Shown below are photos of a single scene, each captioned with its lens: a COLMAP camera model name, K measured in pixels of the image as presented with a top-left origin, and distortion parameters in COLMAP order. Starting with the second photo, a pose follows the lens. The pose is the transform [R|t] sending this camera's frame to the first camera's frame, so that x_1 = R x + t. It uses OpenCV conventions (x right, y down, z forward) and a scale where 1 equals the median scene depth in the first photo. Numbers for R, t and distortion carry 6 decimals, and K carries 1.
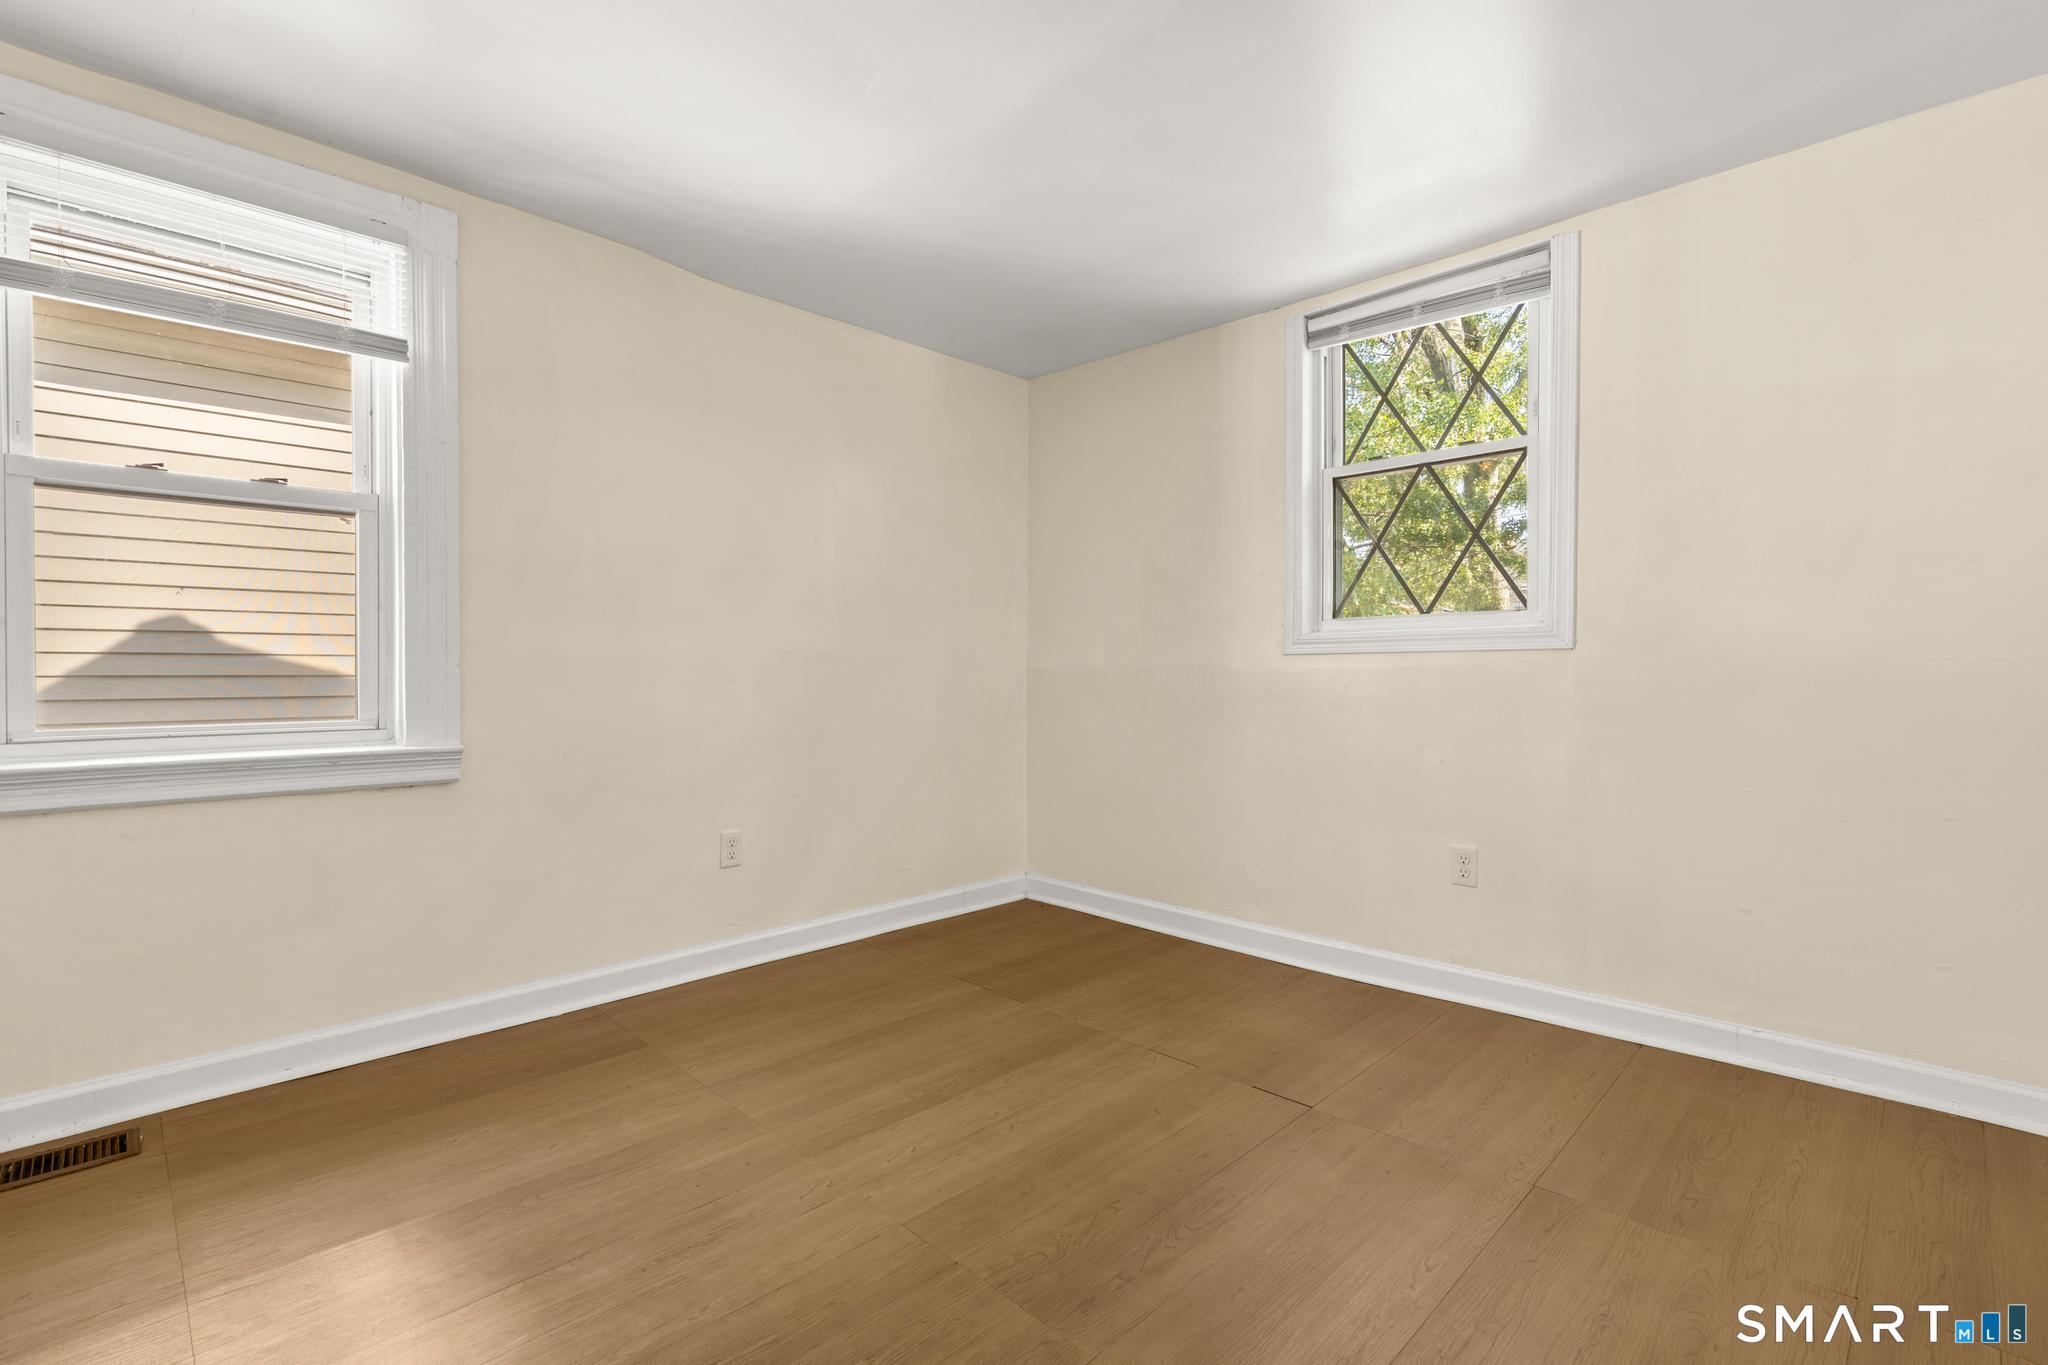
lens RADIAL K [[932.3, 0, 1033.8], [0, 932.3, 678.8], [0, 0, 1]] dist [0.000436, 0.004668]
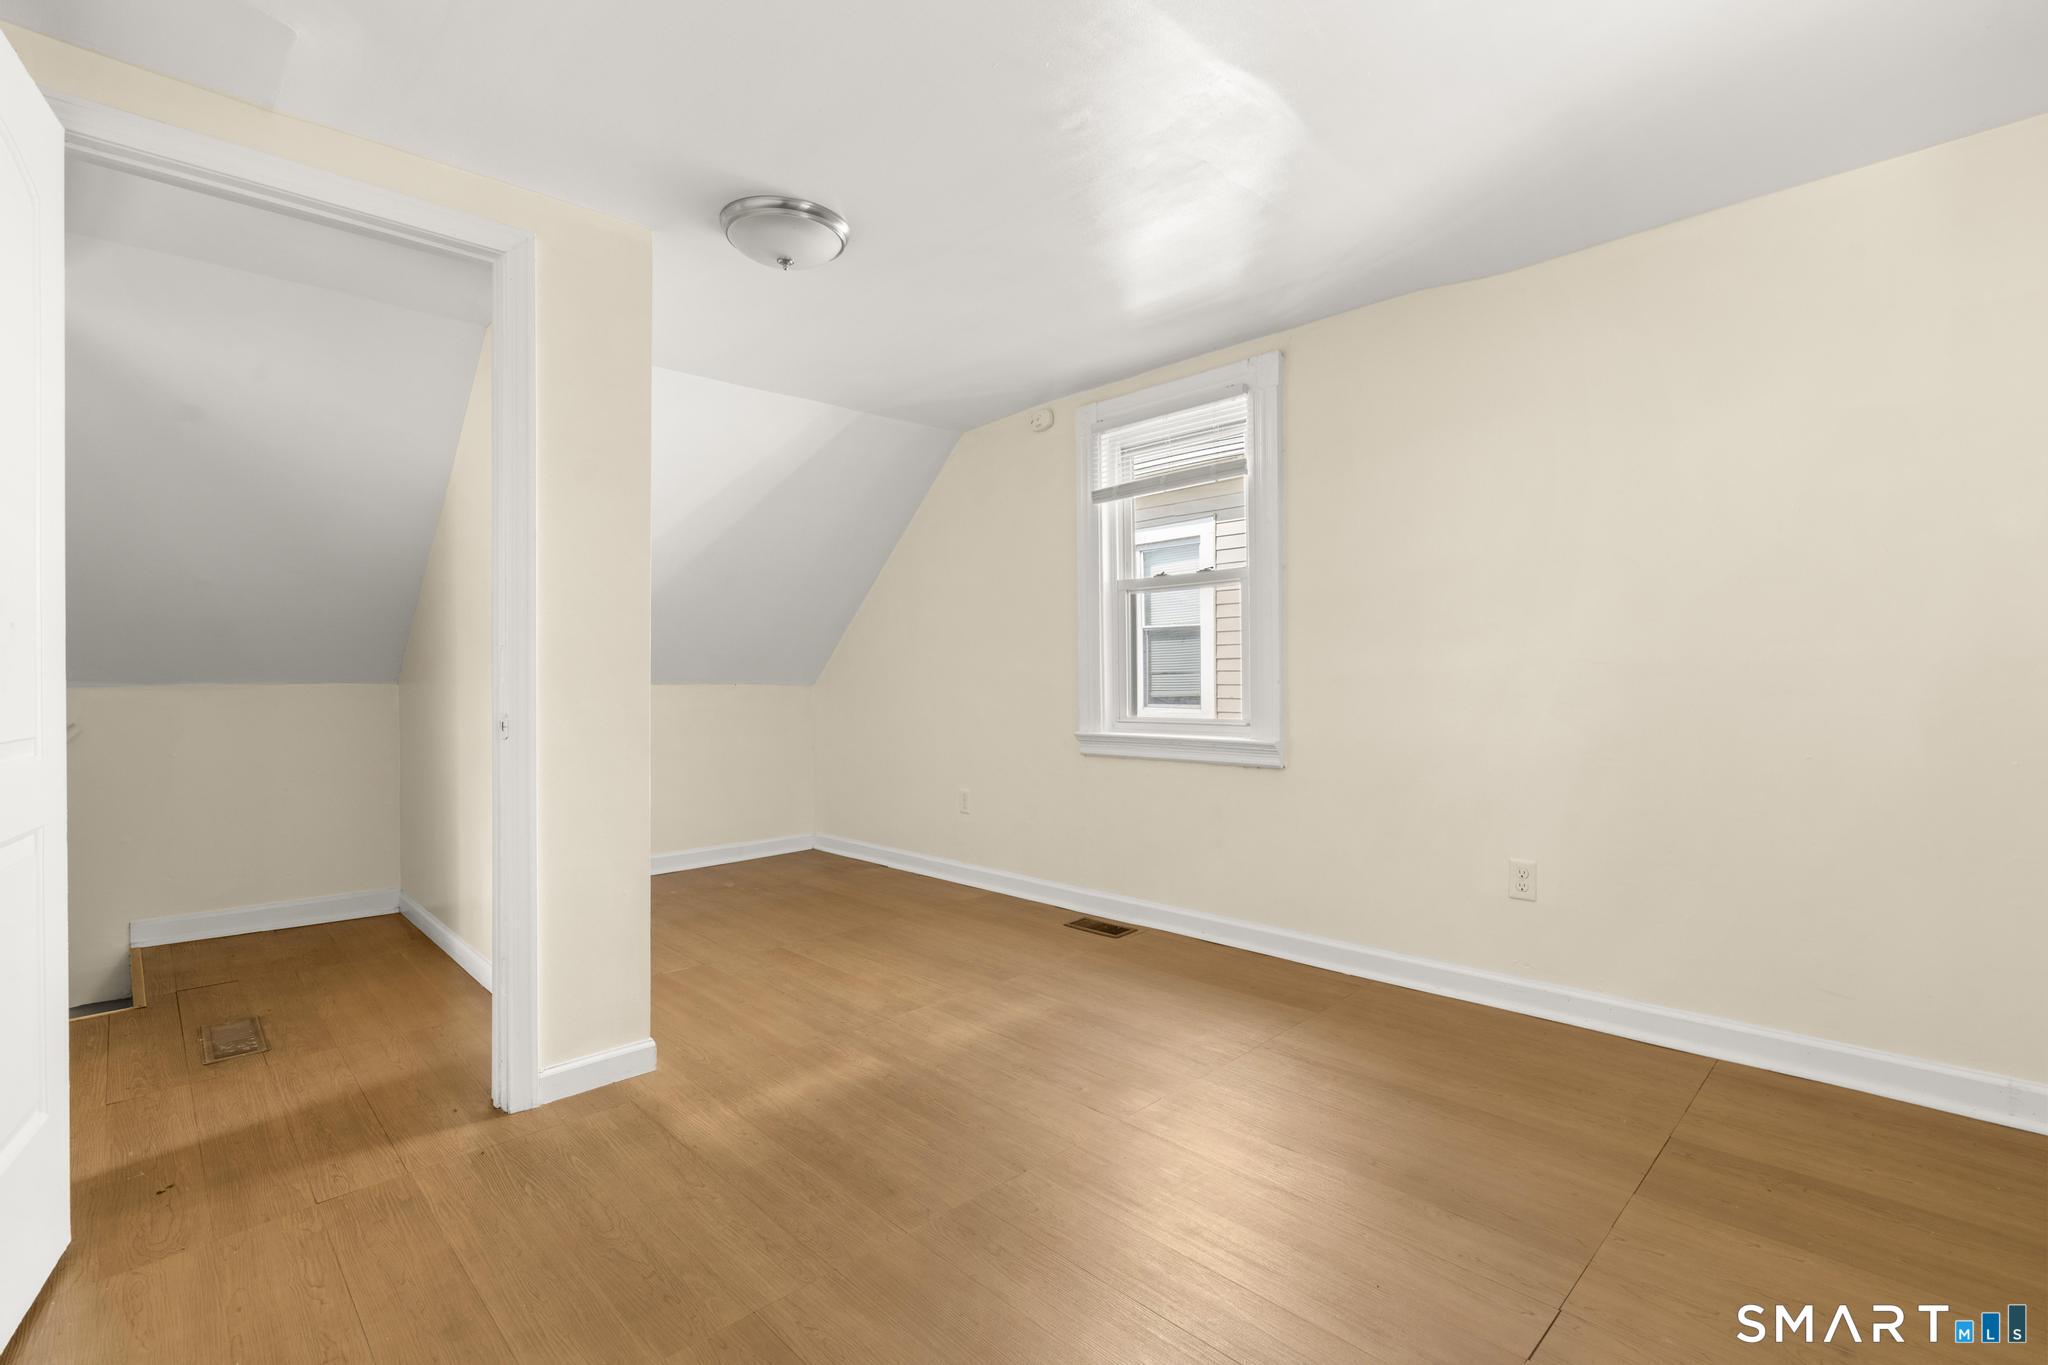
lens RADIAL K [[932.3, 0, 1033.8], [0, 932.3, 678.8], [0, 0, 1]] dist [0.000436, 0.004668]
pose [[-0.011191, -0.004262, -0.999928, 0.749360], [-0.002289, 0.999988, -0.004237, -0.012819], [0.999935, 0.002242, -0.011201, 0.664738]]
